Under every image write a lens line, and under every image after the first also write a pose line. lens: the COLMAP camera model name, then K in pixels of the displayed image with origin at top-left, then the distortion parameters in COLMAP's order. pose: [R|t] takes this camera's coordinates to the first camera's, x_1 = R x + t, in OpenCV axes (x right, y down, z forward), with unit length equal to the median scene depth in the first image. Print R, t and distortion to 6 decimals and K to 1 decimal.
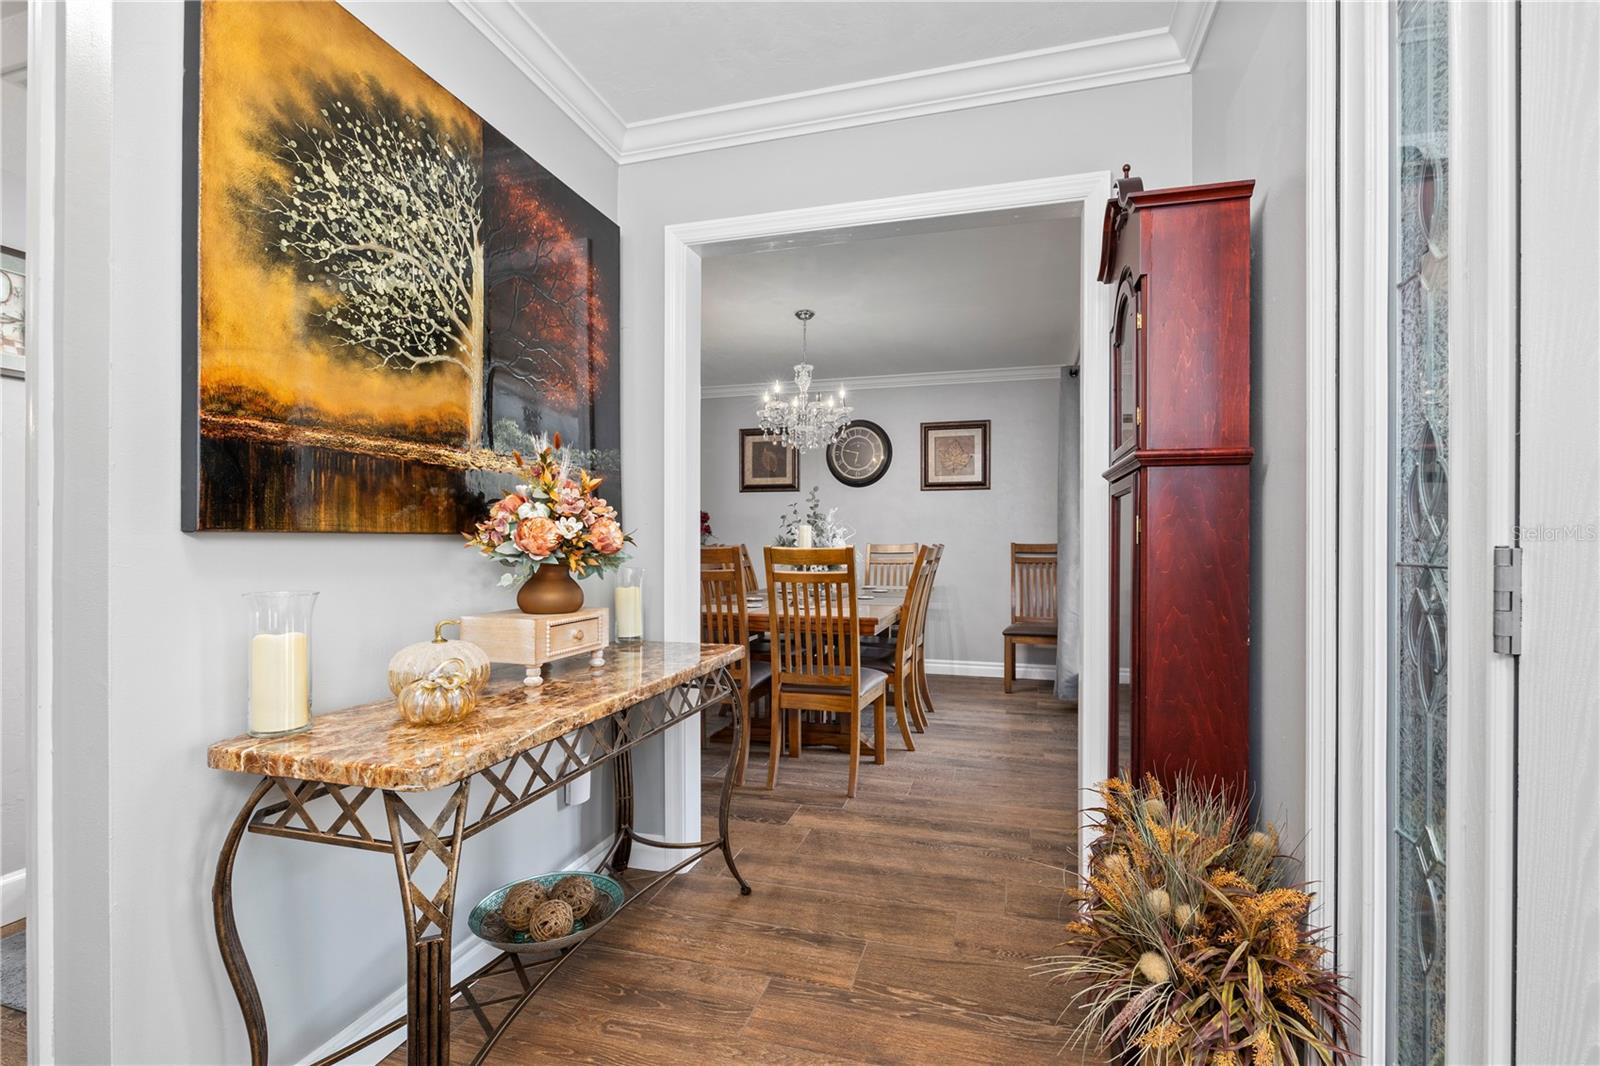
lens RADIAL K [[723.4, 0, 799.8], [0, 723.4, 536.5], [0, 0, 1]] dist [-0.001888, 0.000379]
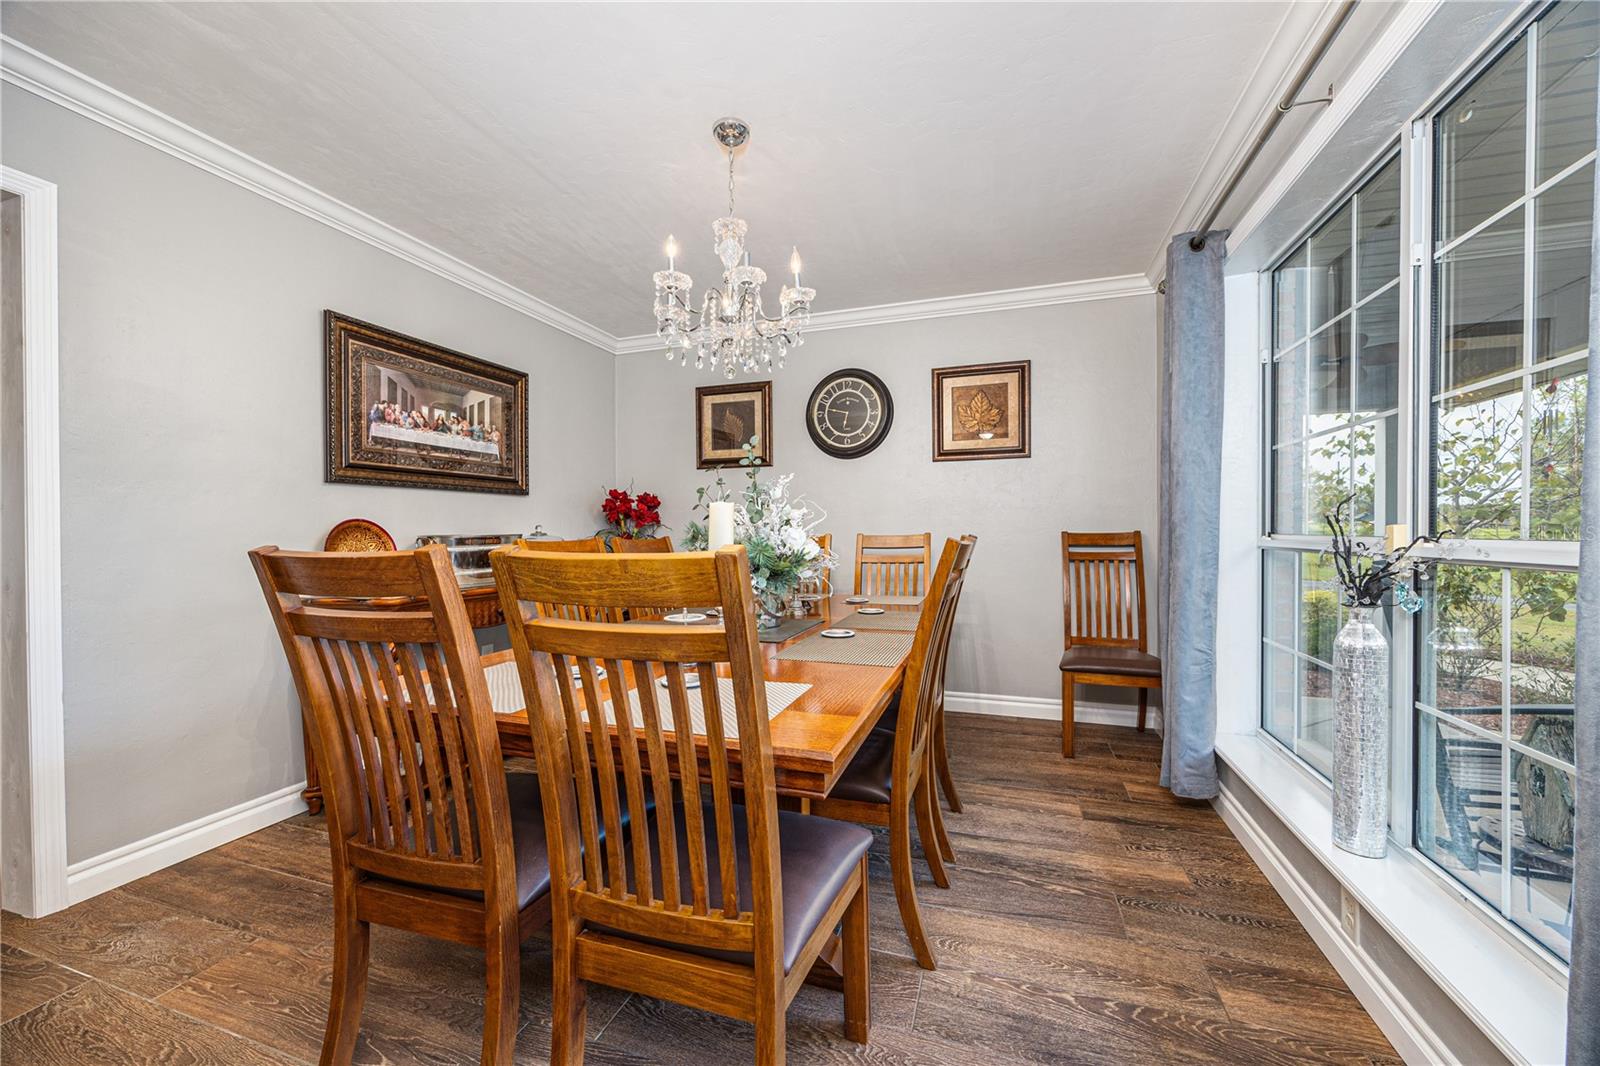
lens RADIAL K [[631.9, 0, 795.6], [0, 631.9, 537.3], [0, 0, 1]] dist [0.013921, 0.000018]
pose [[0.999211, -0.007649, -0.038982, 0.054752], [0.008200, 0.999869, 0.013985, 0.003327], [0.038870, -0.014294, 0.999142, 0.366711]]
